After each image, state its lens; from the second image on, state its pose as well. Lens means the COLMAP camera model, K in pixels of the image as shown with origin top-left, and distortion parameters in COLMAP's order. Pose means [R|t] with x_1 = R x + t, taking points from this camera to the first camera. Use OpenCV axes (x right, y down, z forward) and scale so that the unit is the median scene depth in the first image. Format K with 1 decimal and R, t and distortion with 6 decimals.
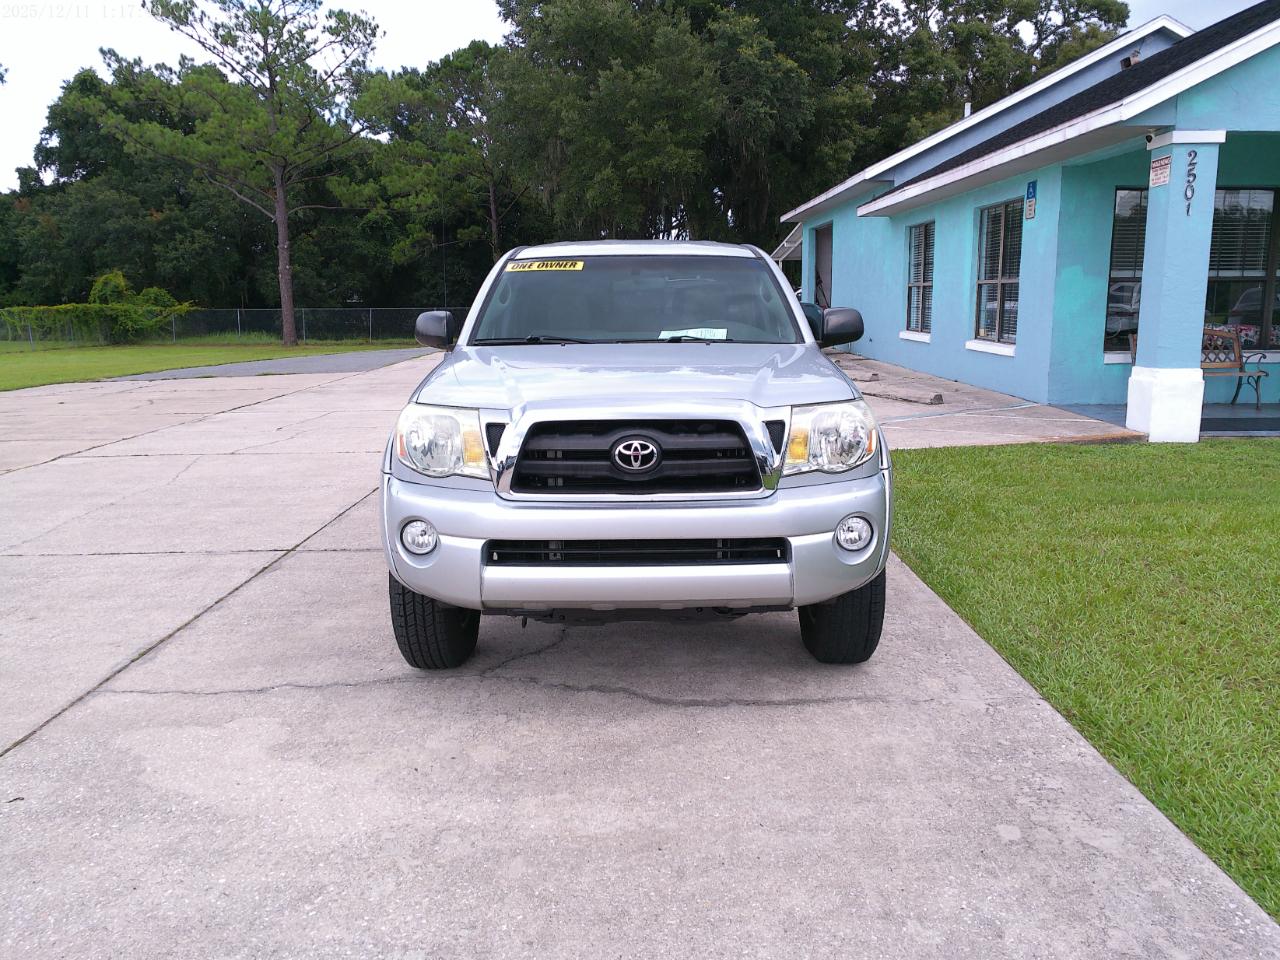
lens RADIAL K [[1028.1, 0, 640.4], [0, 1028.1, 469.7], [0, 0, 1]] dist [0.029029, -0.016026]
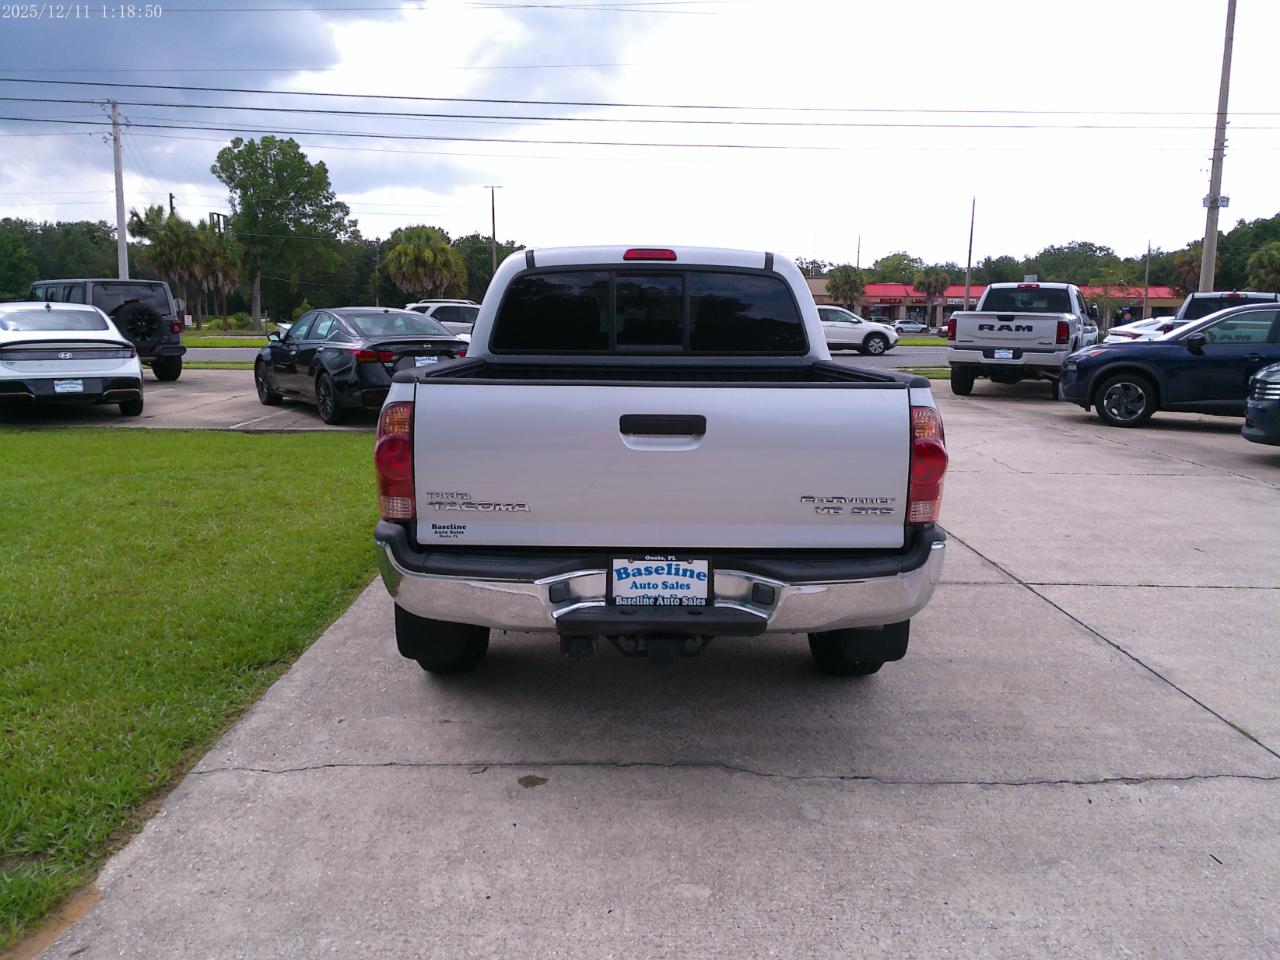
lens RADIAL K [[1022.8, 0, 647.3], [0, 1022.8, 477.3], [0, 0, 1]] dist [0.016374, -0.004187]
pose [[-0.999869, 0.002651, -0.015980, 0.012338], [-0.002522, 0.949002, 0.315260, -0.352996], [0.016000, 0.315259, -0.948871, 2.152004]]
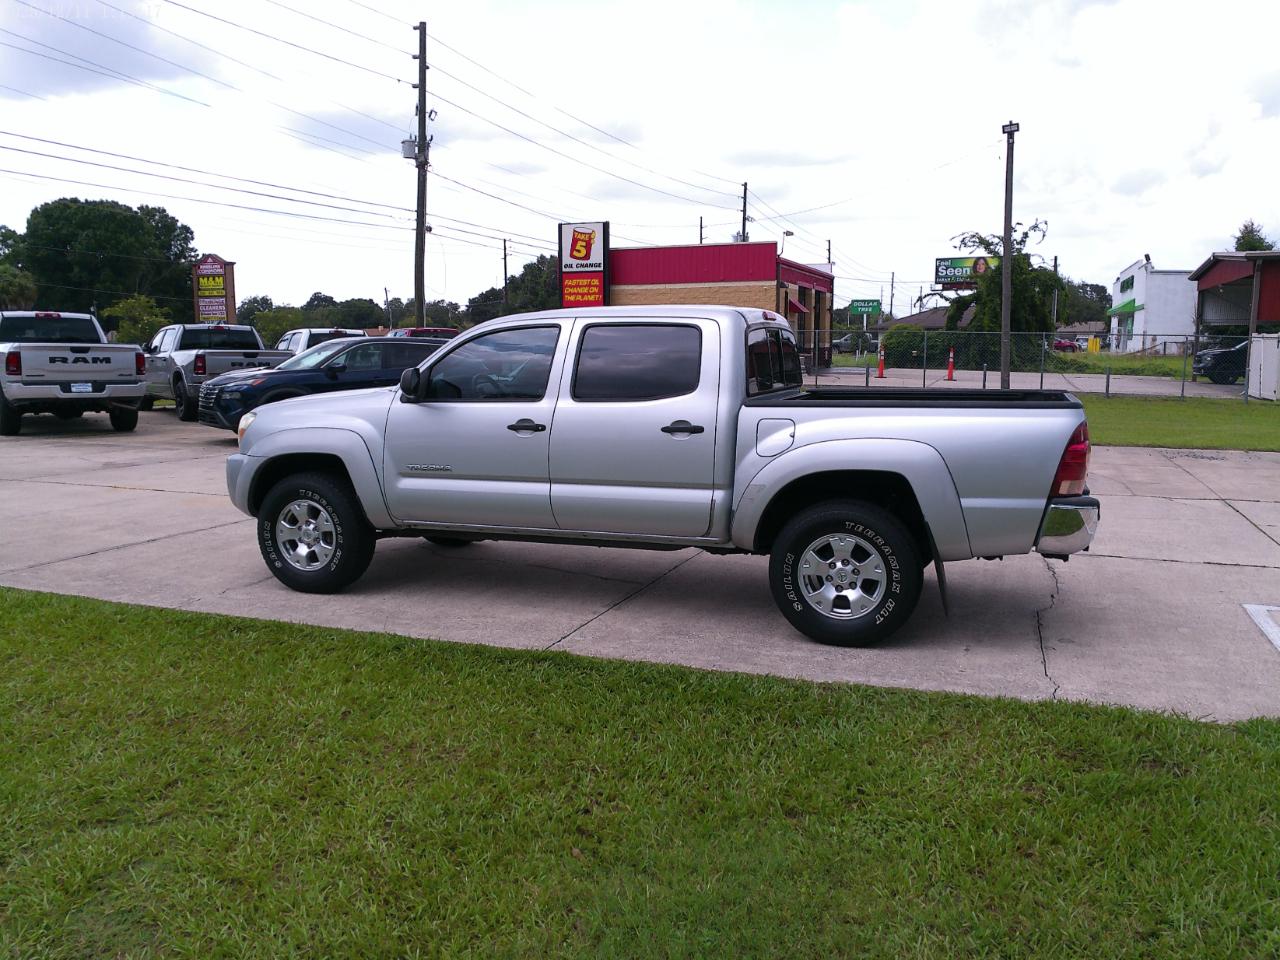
lens RADIAL K [[1028.1, 0, 640.4], [0, 1028.1, 469.7], [0, 0, 1]] dist [0.029029, -0.016026]
pose [[-0.351841, 0.121950, -0.928082, 1.143687], [-0.149469, 0.971436, 0.184312, -0.281498], [0.924049, 0.203568, -0.323563, 1.541373]]
